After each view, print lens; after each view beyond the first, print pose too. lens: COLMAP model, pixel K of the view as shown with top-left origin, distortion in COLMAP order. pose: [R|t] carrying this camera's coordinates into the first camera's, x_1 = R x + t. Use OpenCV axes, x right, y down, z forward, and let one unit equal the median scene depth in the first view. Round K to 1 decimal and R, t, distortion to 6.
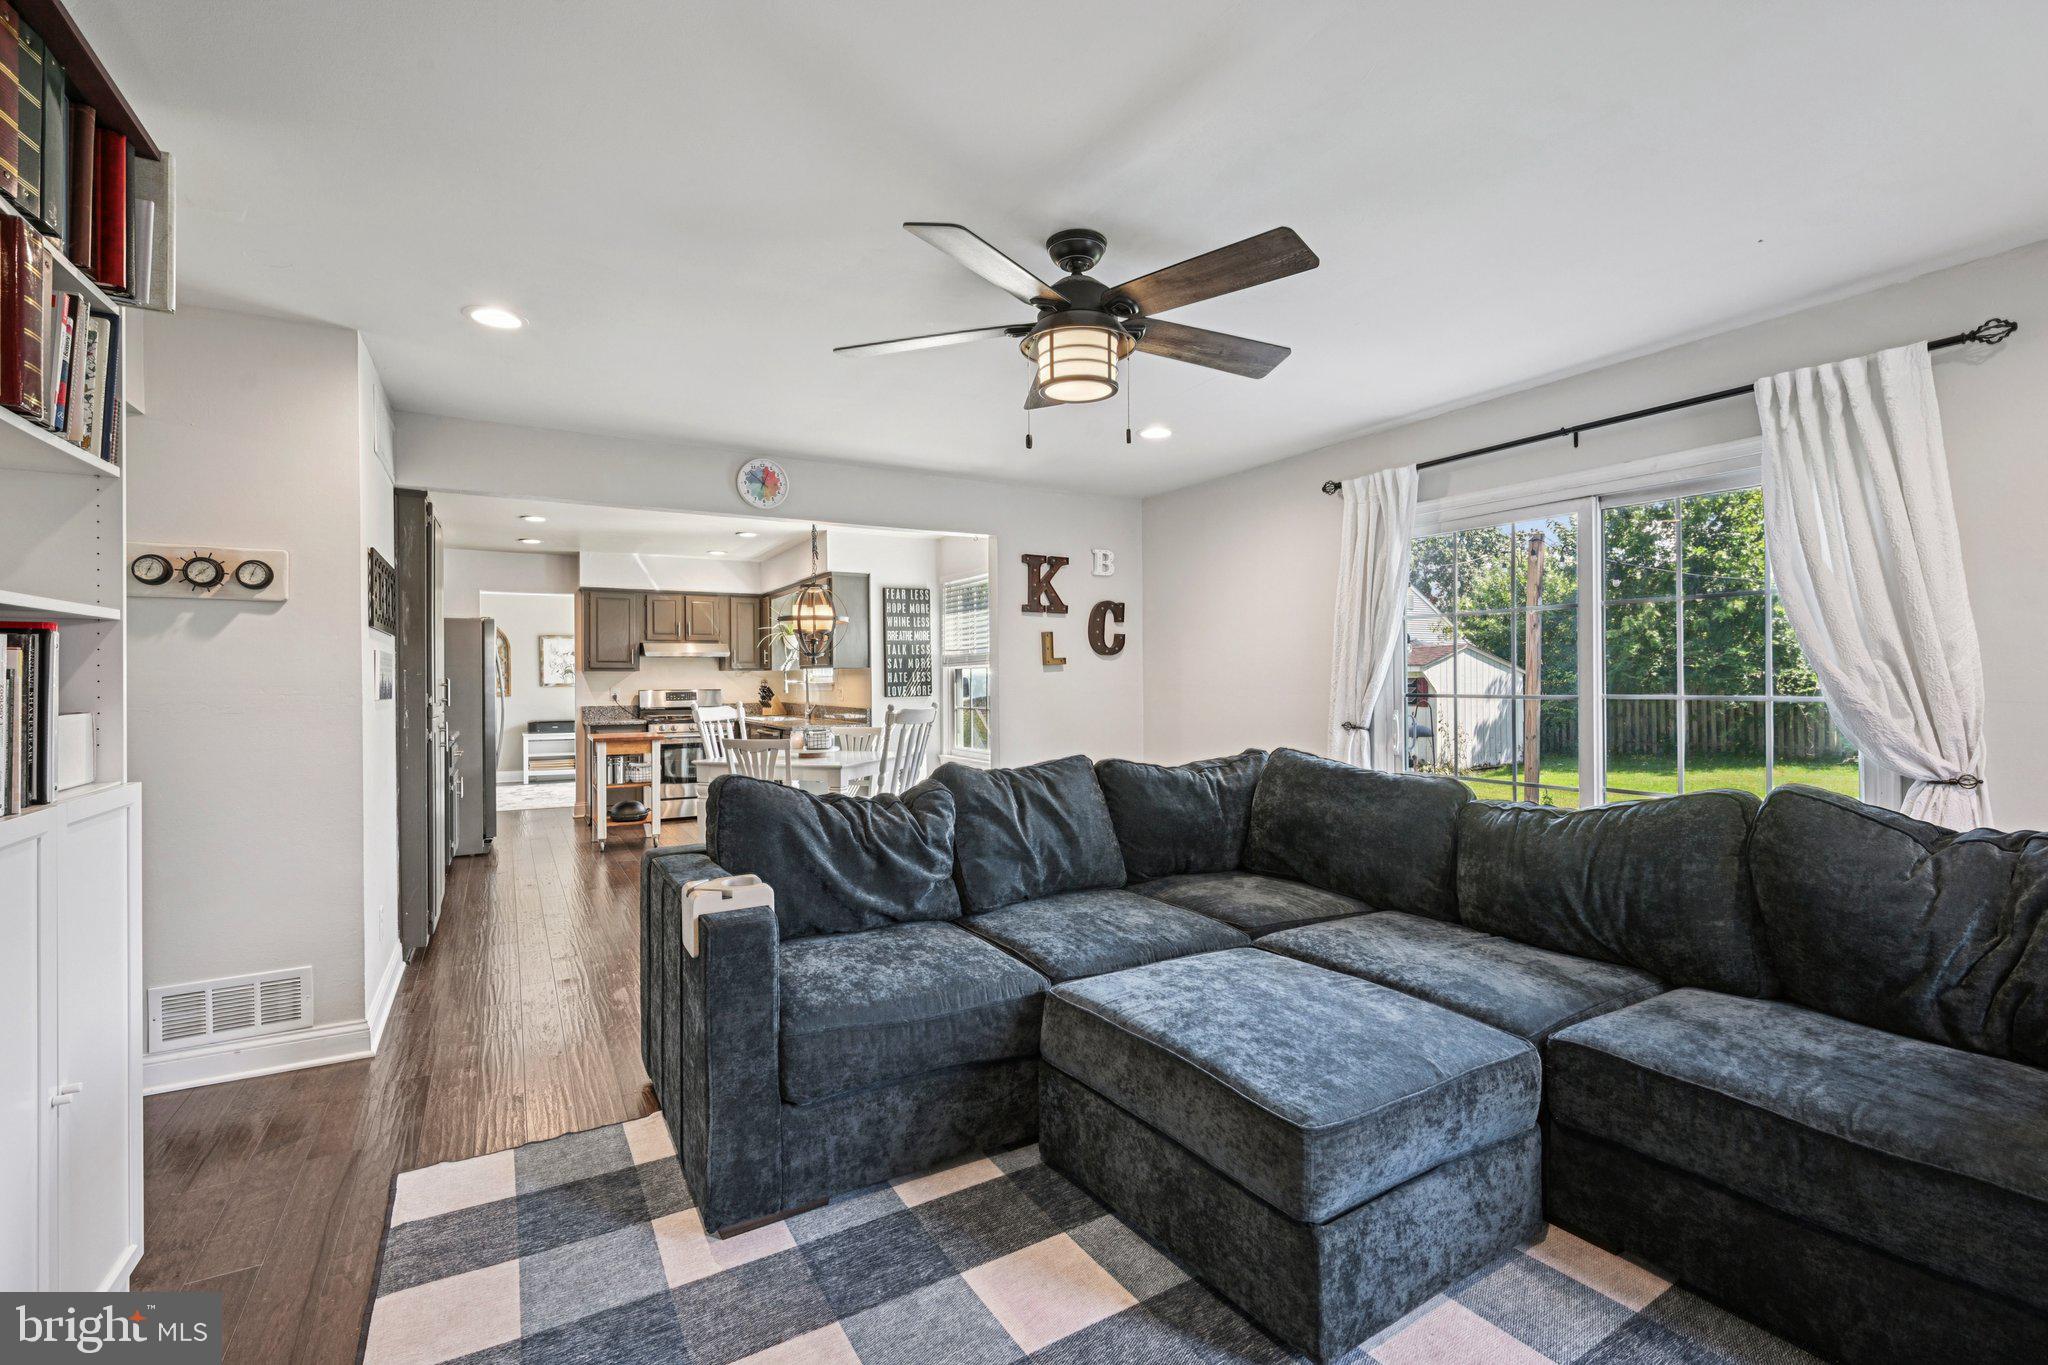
lens RADIAL K [[908.8, 0, 1026.7], [0, 908.8, 674.4], [0, 0, 1]] dist [-0.000489, 0.000288]
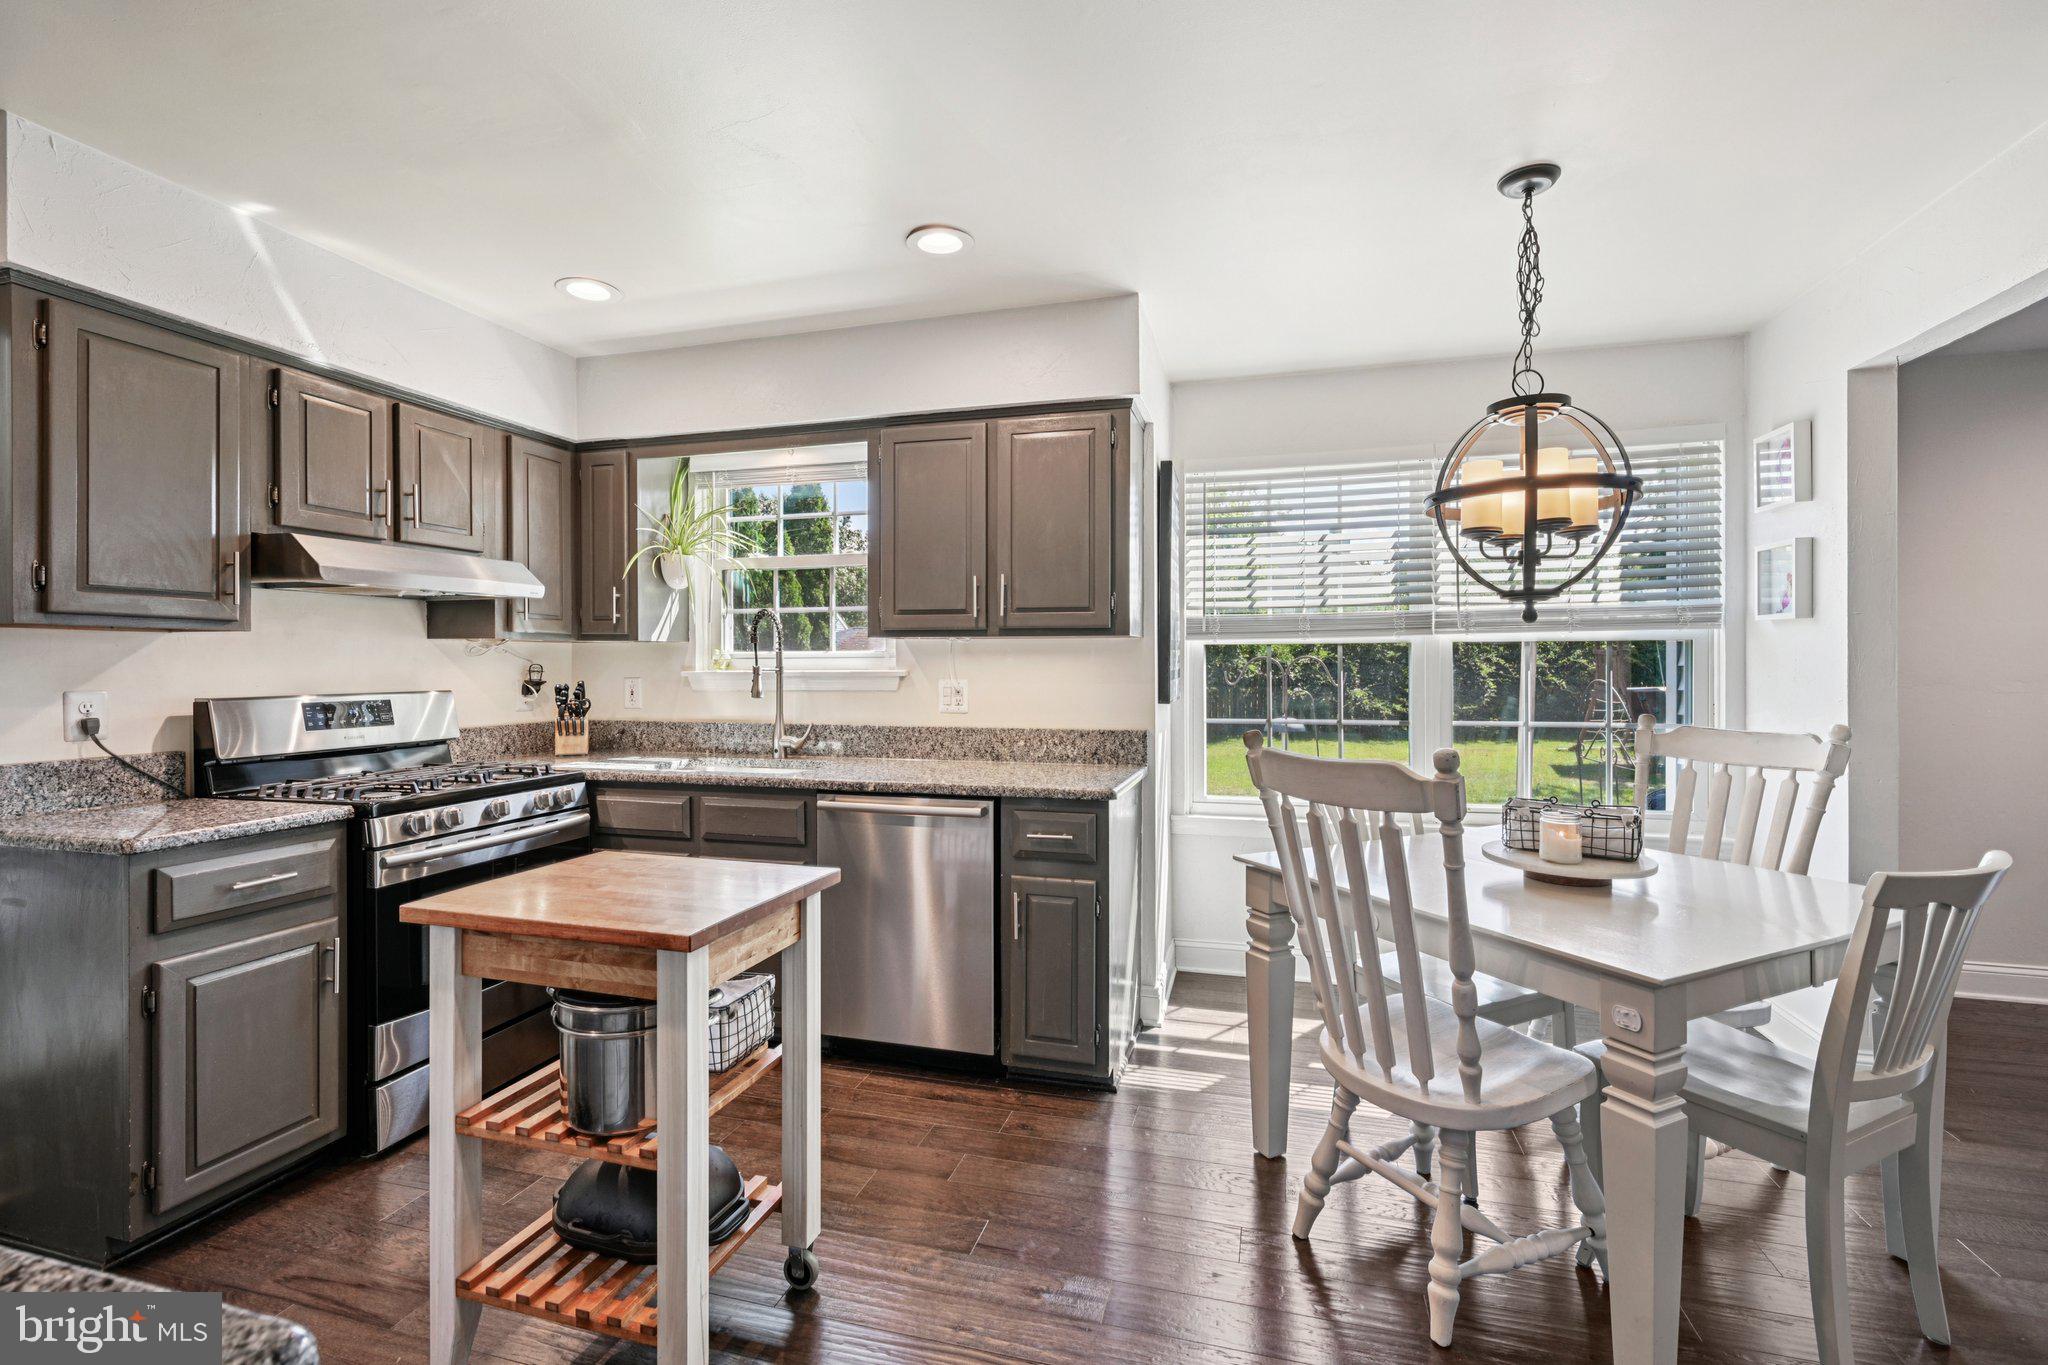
lens RADIAL K [[908.8, 0, 1026.7], [0, 908.8, 674.4], [0, 0, 1]] dist [-0.000489, 0.000288]
pose [[0.718081, -0.001091, 0.695958, -0.429106], [-0.005934, 0.999953, 0.007691, 0.005931], [-0.695934, -0.009653, 0.718041, 0.599188]]
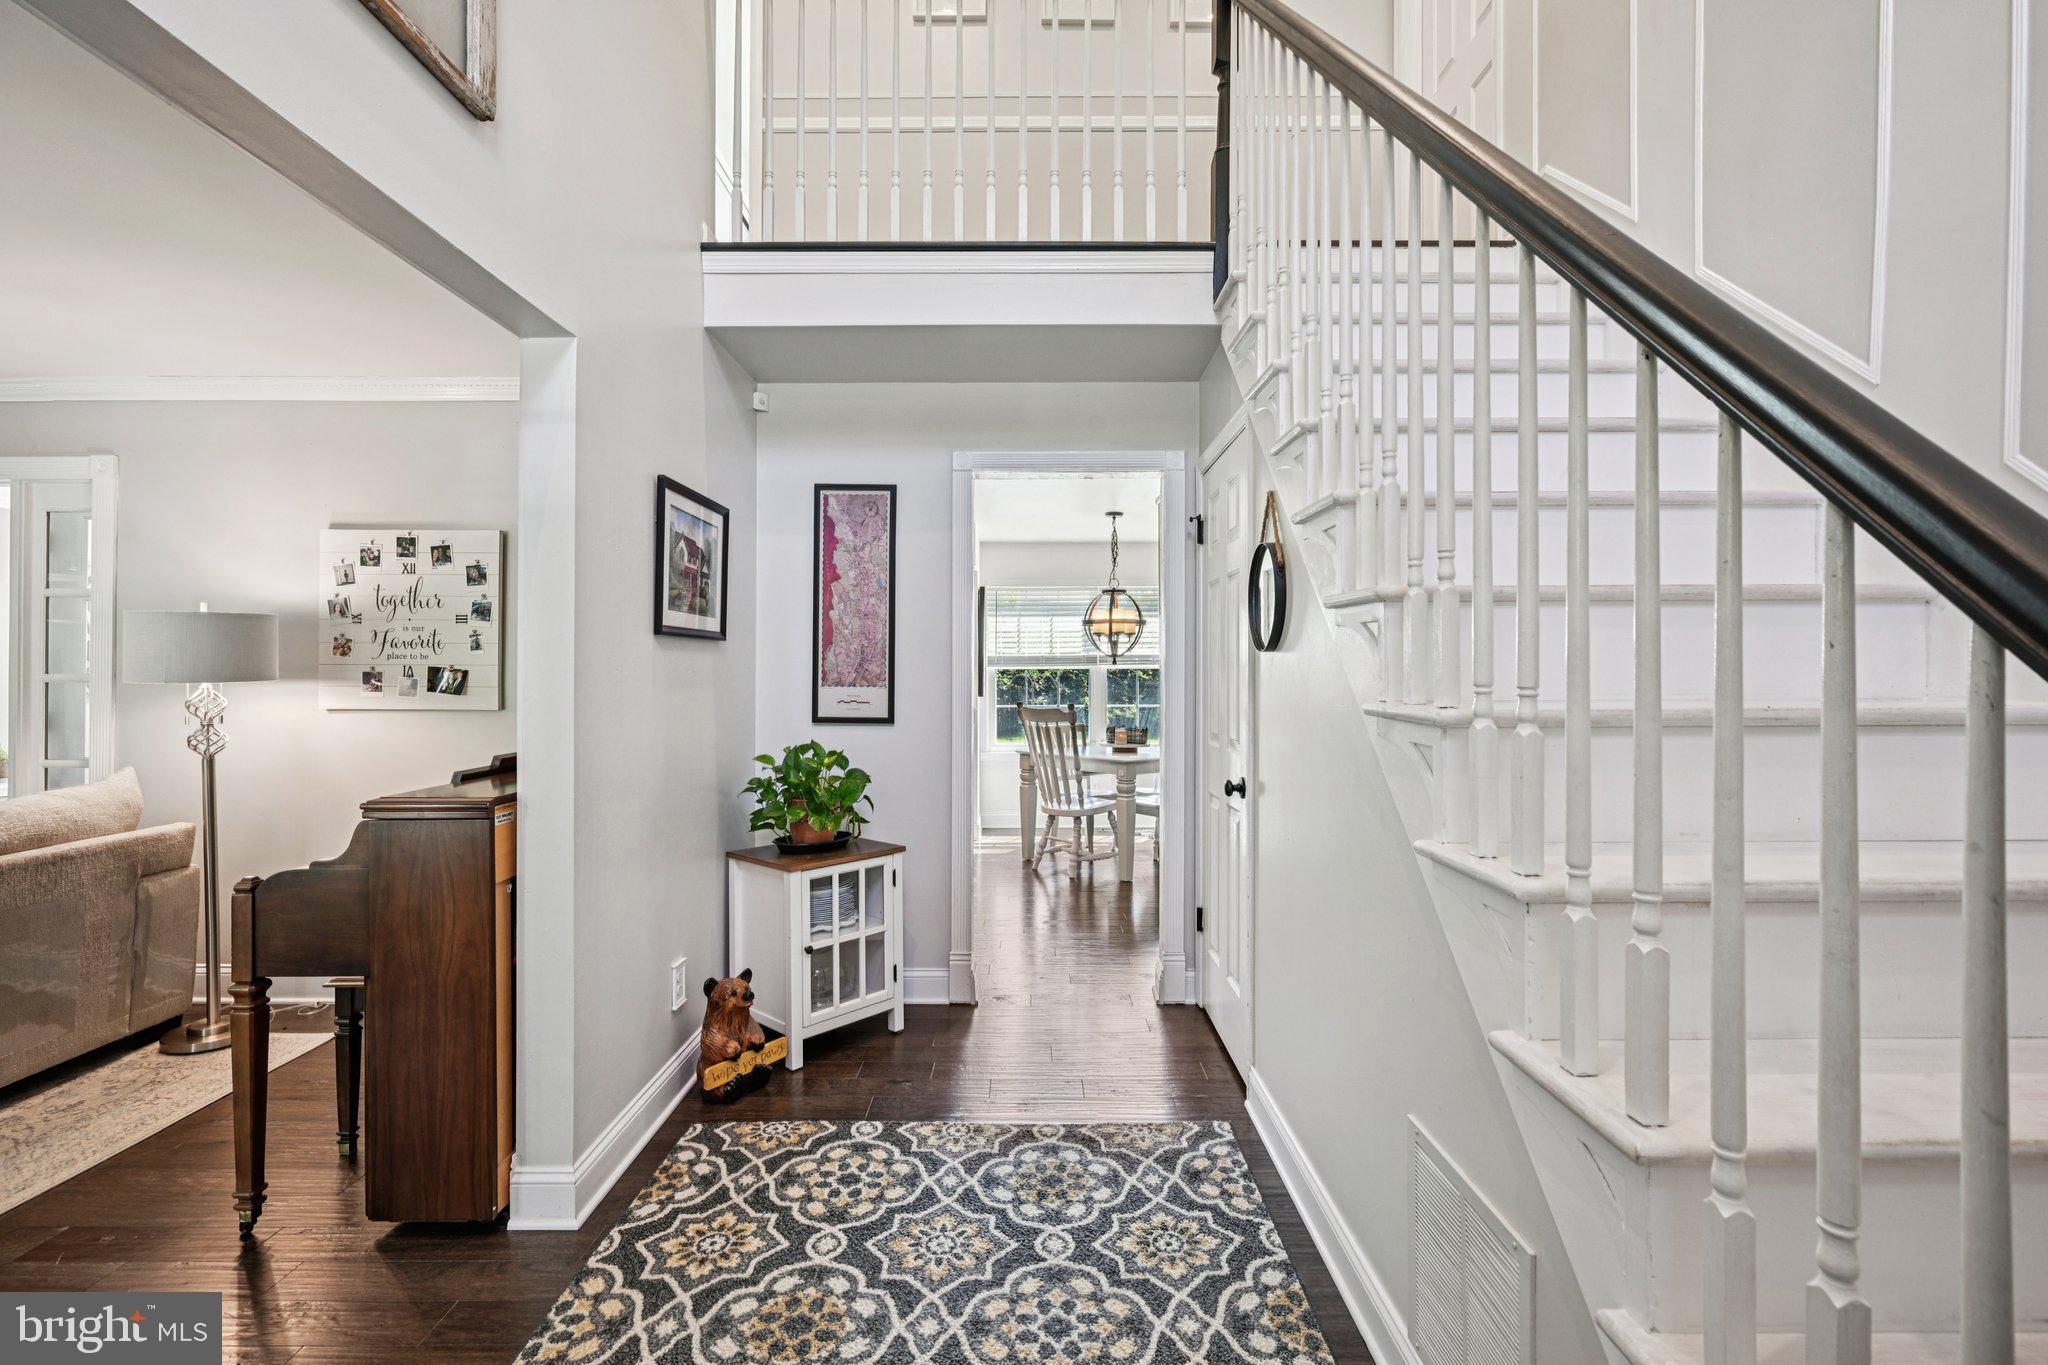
lens RADIAL K [[929.9, 0, 1024.2], [0, 929.9, 672.9], [0, 0, 1]] dist [0.002041, 0.000957]
pose [[0.518362, 0.006934, 0.855133, -0.815463], [-0.010888, 0.999940, -0.001507, -0.000569], [-0.855092, -0.008530, 0.518406, 0.365418]]
